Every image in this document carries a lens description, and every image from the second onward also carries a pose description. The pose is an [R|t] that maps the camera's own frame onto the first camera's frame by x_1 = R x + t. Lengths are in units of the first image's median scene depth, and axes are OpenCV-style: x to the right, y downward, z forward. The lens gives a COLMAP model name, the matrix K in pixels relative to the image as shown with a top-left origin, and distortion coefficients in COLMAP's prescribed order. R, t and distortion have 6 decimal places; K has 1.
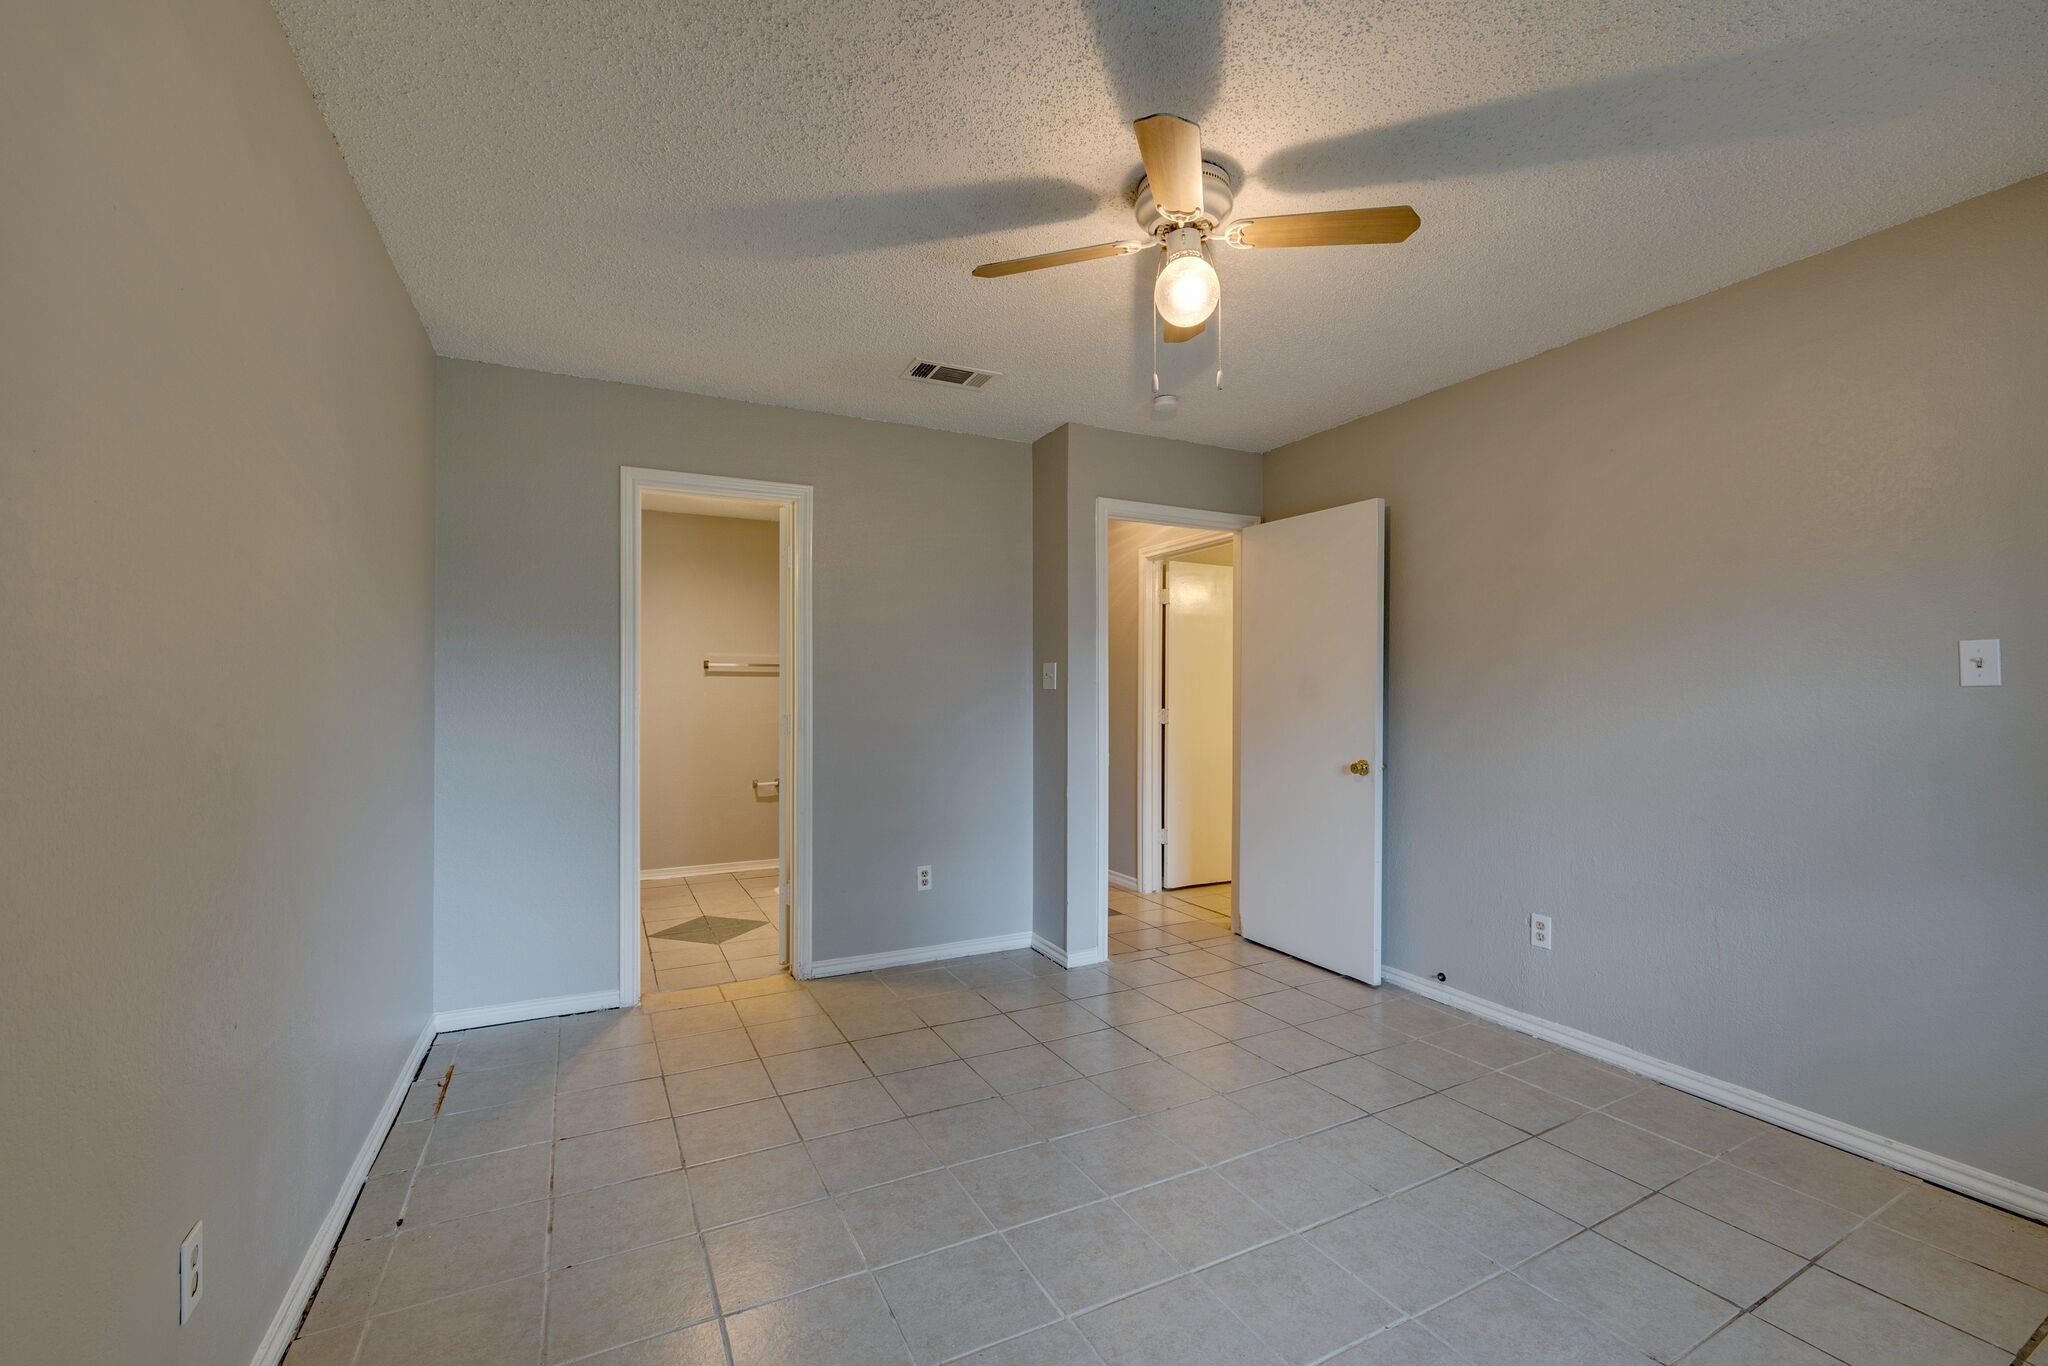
lens RADIAL K [[825.6, 0, 1027.2], [0, 825.6, 692.5], [0, 0, 1]] dist [0.000187, 0.000006]
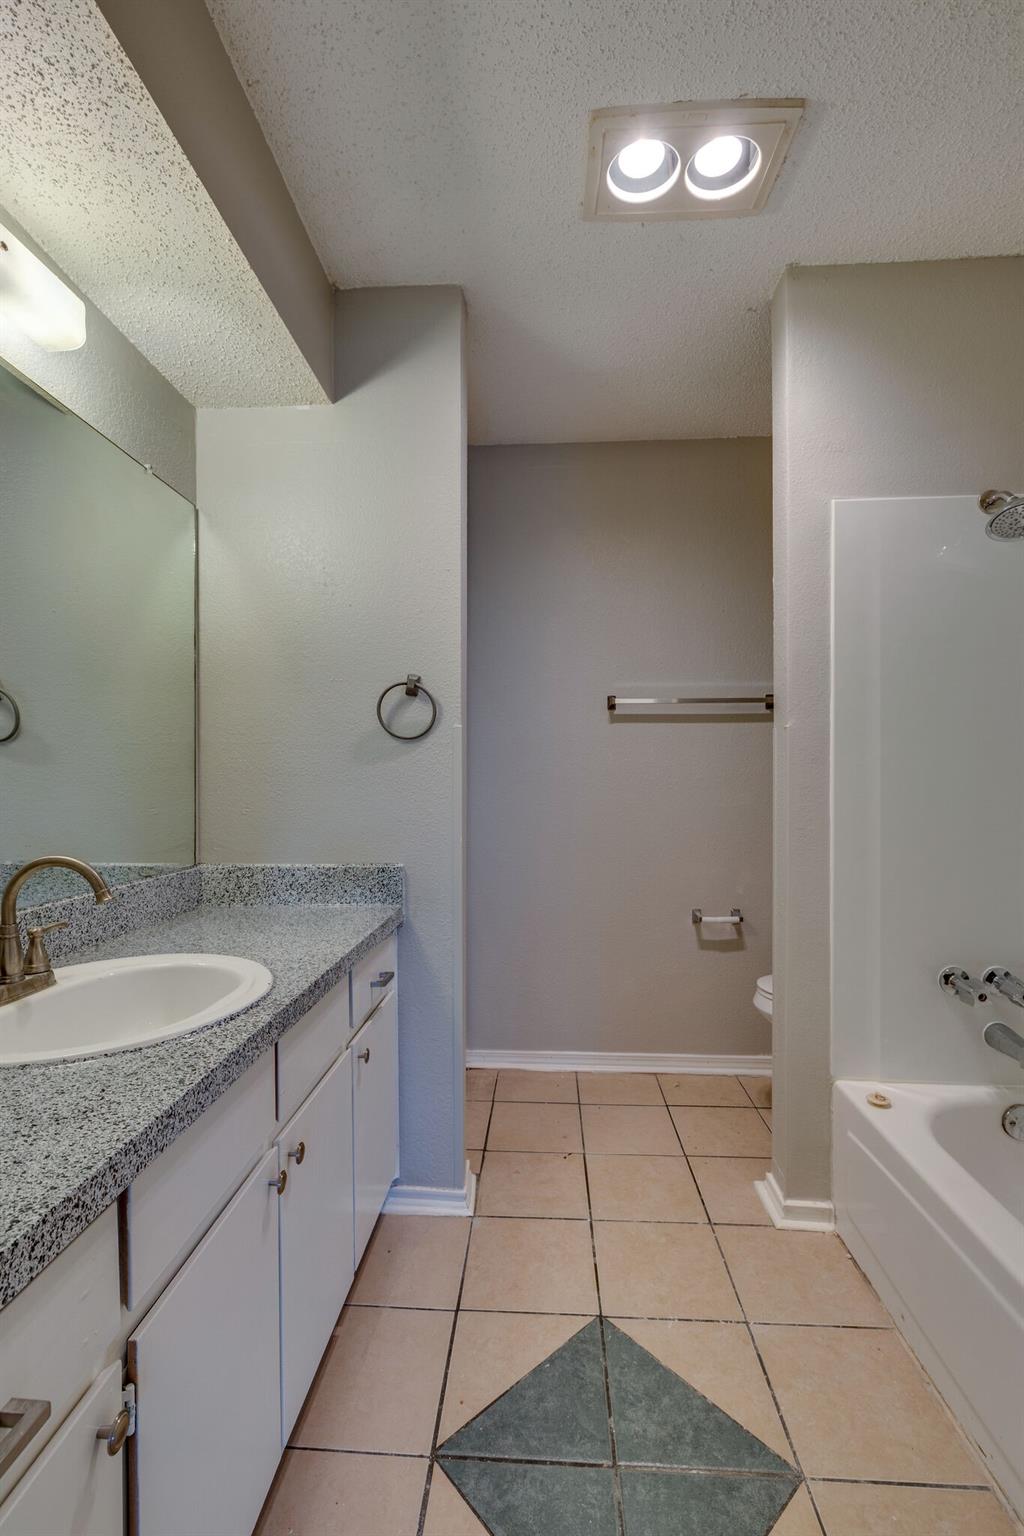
lens RADIAL K [[619.2, 0, 513.0], [0, 619.2, 766.3], [0, 0, 1]] dist [0.000187, 0.000006]
pose [[0.858499, 0.001825, -0.512813, -0.250186], [0.004852, 0.999920, 0.011681, 0.009559], [0.512793, -0.012516, 0.858421, 0.658689]]
